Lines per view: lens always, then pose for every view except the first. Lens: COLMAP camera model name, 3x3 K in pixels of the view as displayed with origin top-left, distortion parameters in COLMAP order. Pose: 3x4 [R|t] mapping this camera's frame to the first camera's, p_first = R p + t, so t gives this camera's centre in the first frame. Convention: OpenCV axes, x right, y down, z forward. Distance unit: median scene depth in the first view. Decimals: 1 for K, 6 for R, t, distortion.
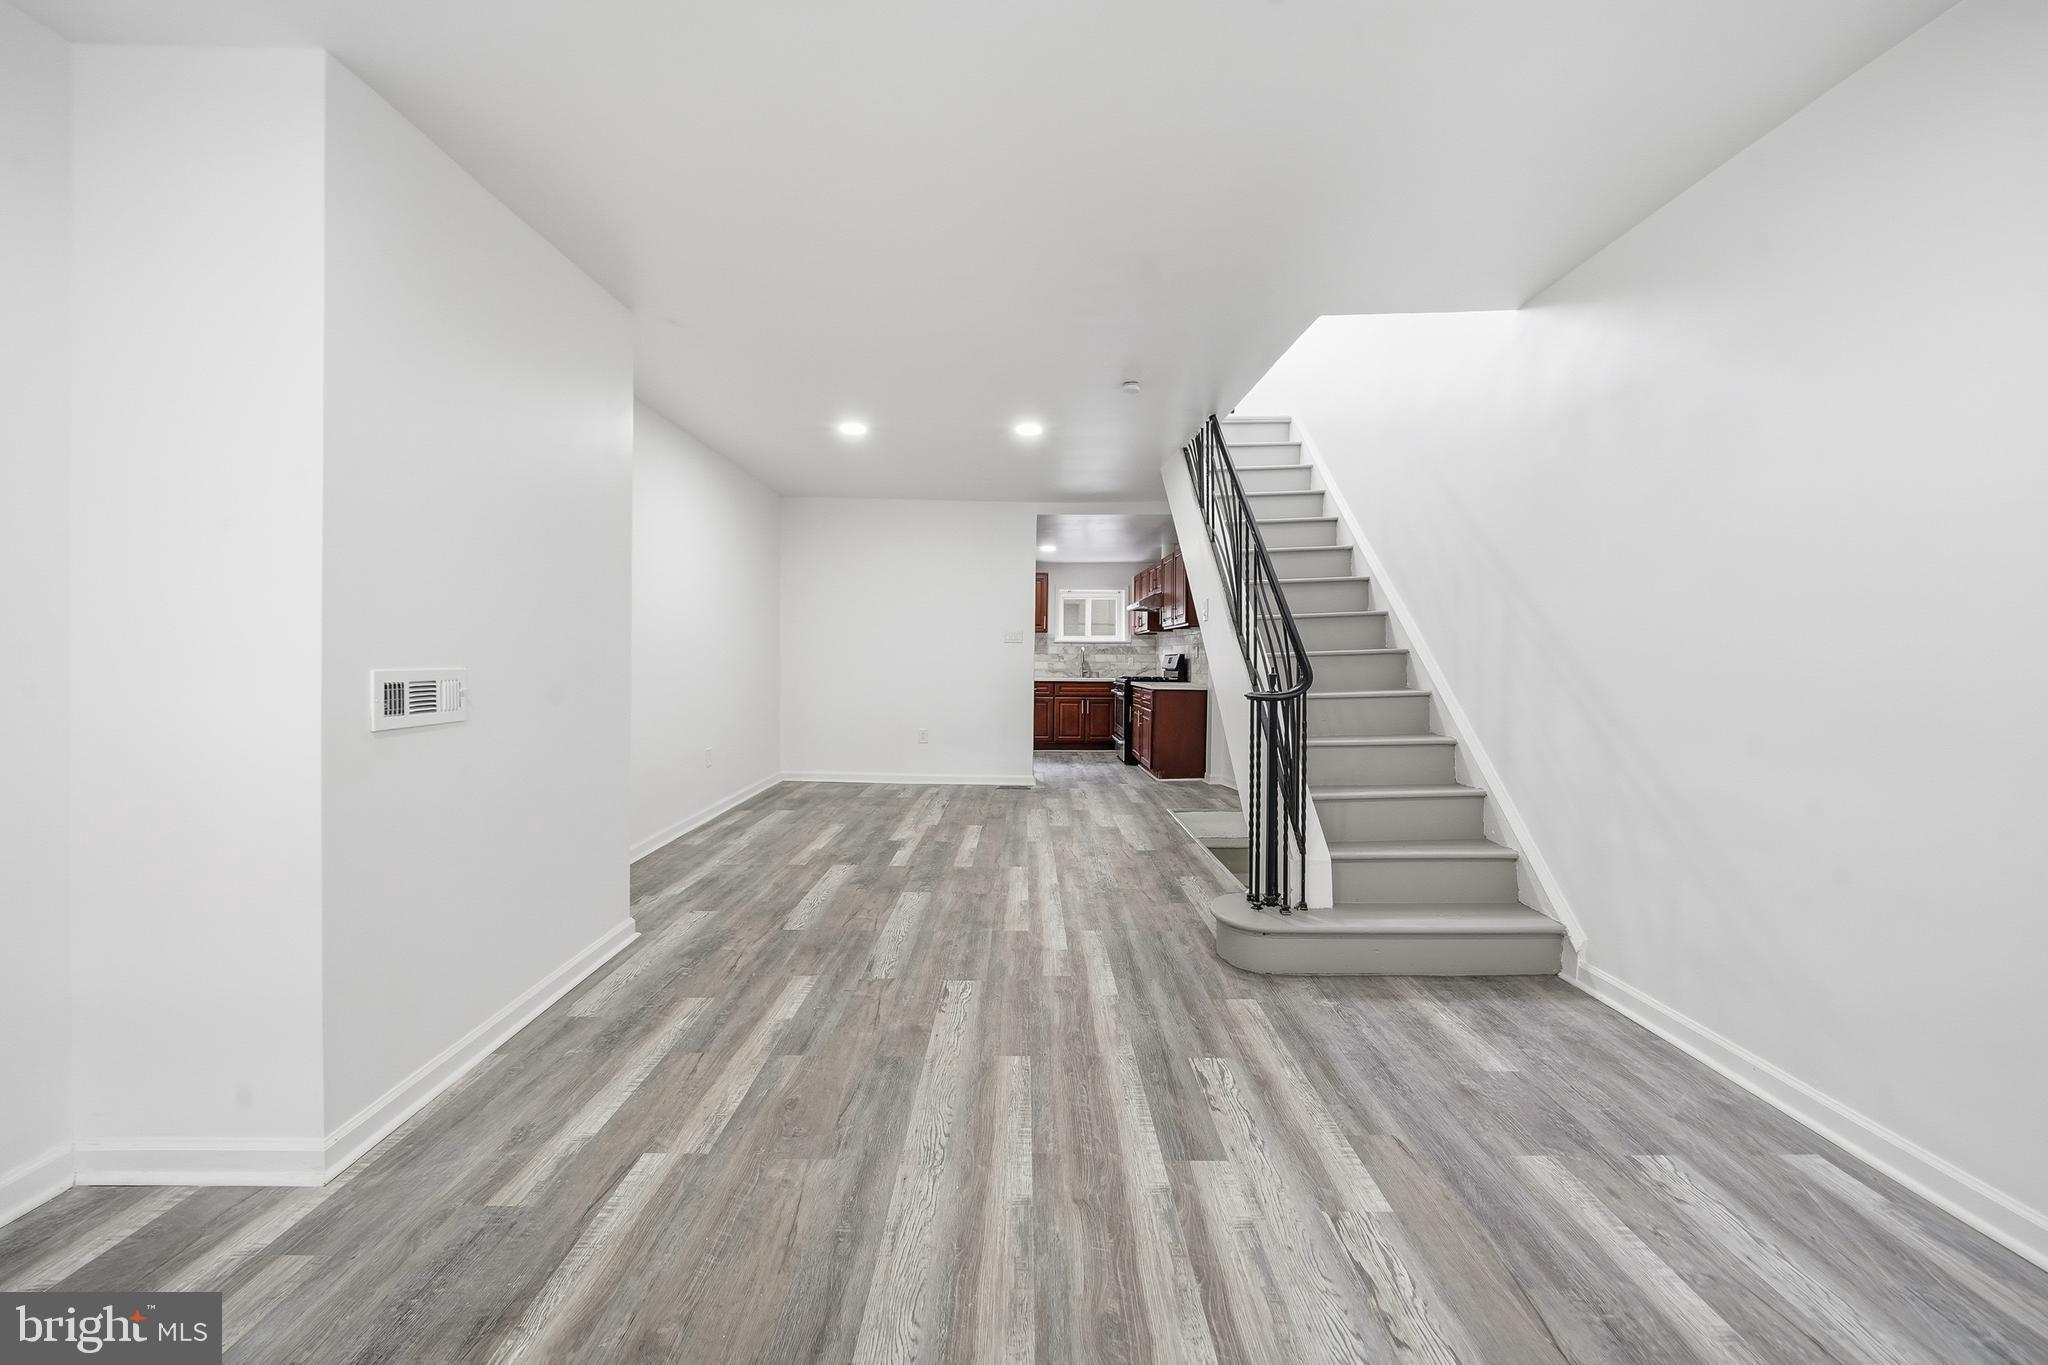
lens RADIAL K [[717.7, 0, 1022.1], [0, 717.7, 673.8], [0, 0, 1]] dist [-0.006911, 0.000493]
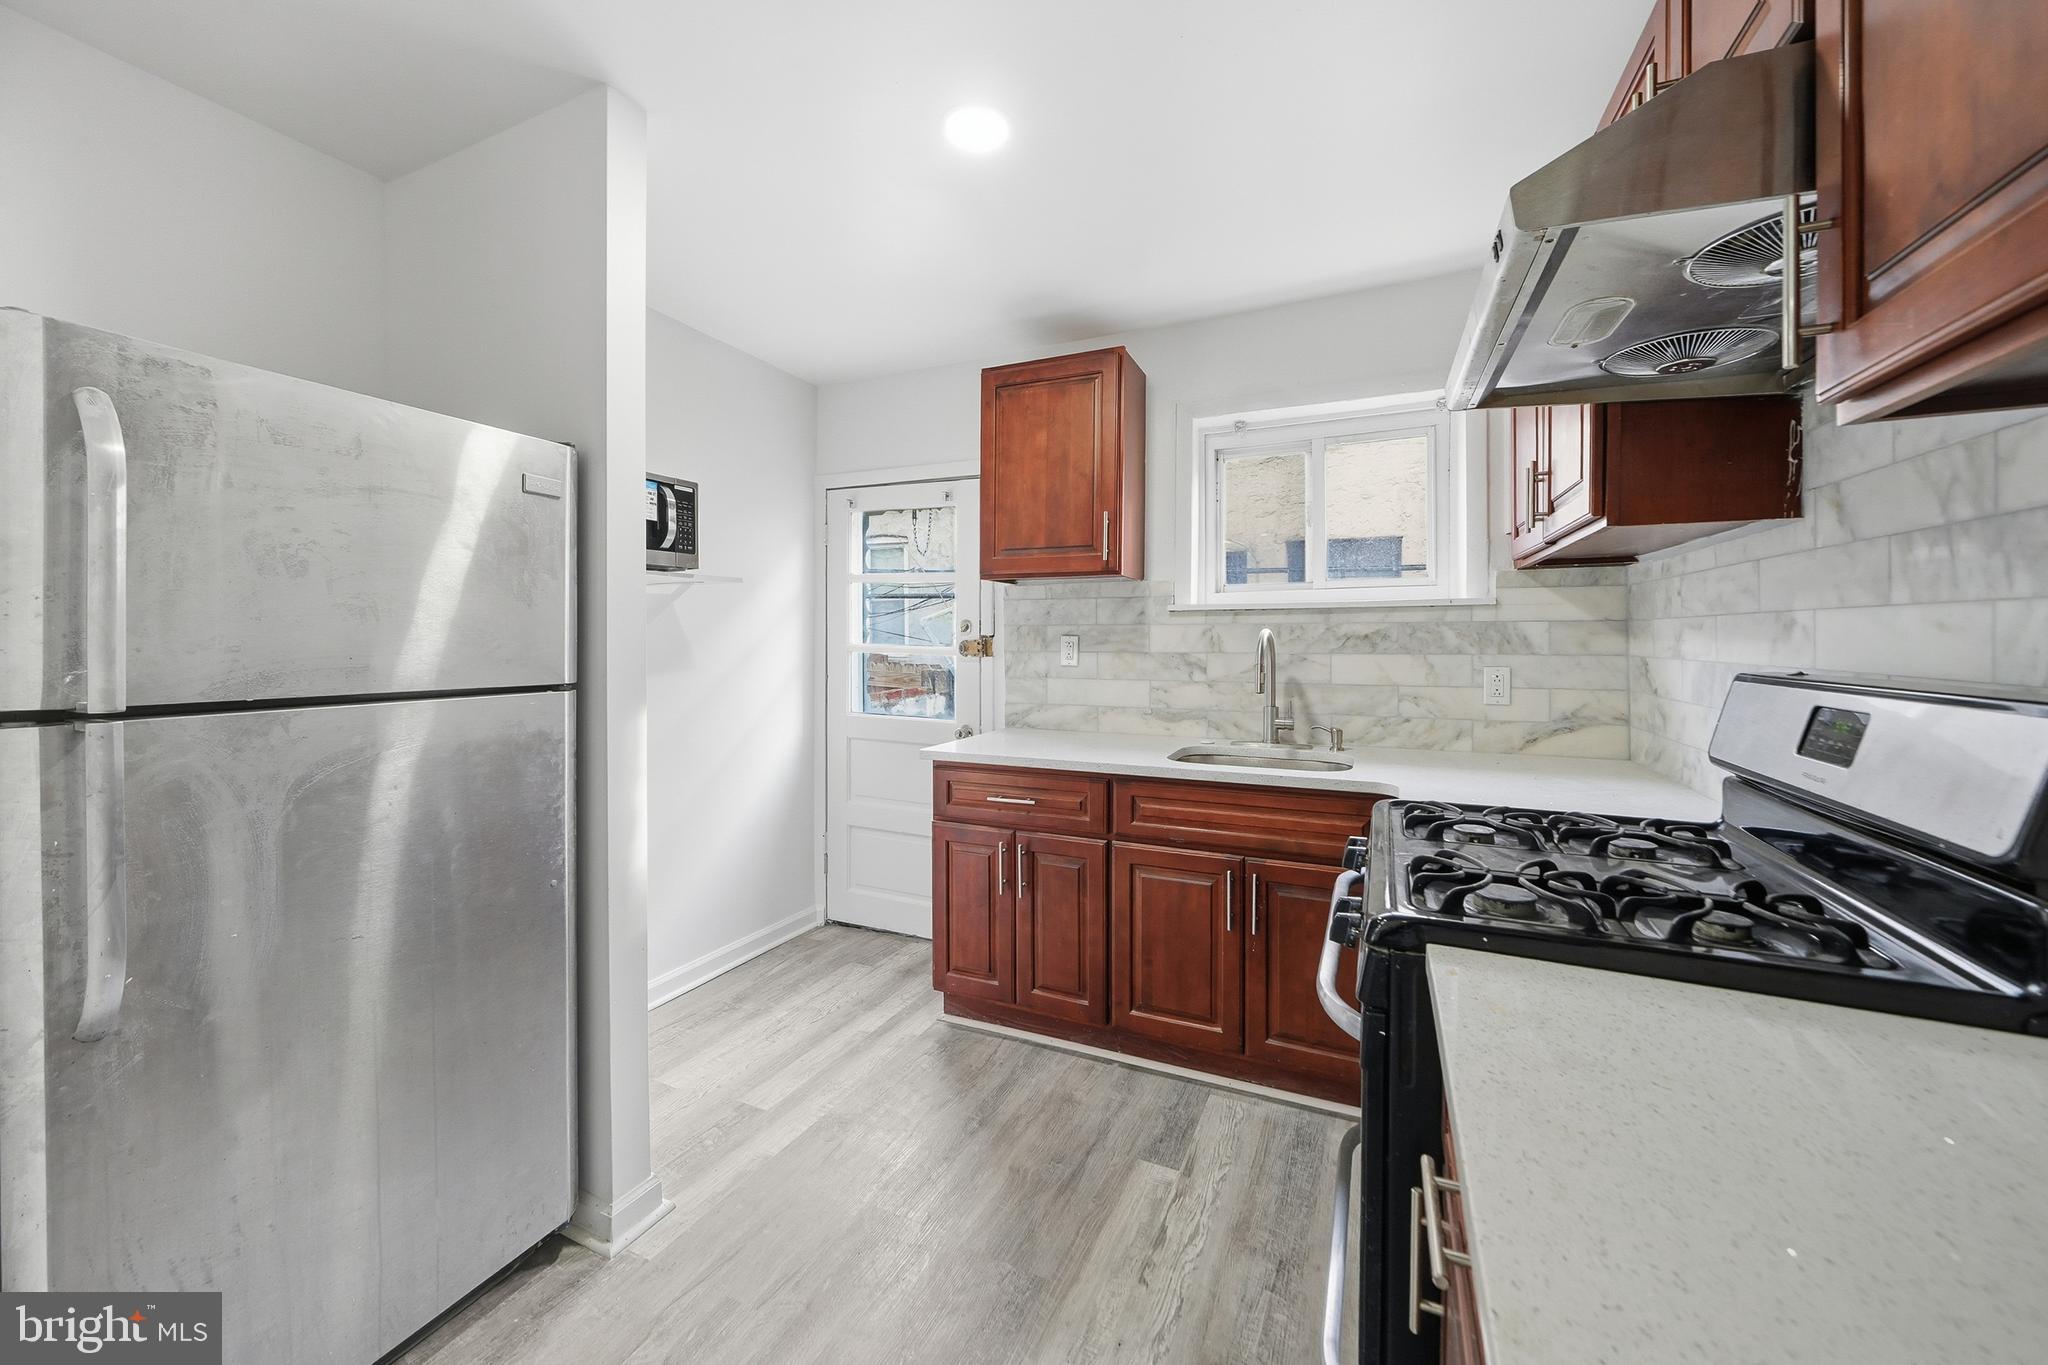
lens RADIAL K [[763.9, 0, 1023.0], [0, 763.9, 647.6], [0, 0, 1]] dist [-0.001139, -0.000072]
pose [[0.903179, -0.003134, -0.429253, 0.415917], [-0.000961, 0.999956, -0.009324, -0.093857], [0.429263, 0.008834, 0.903136, 2.463403]]
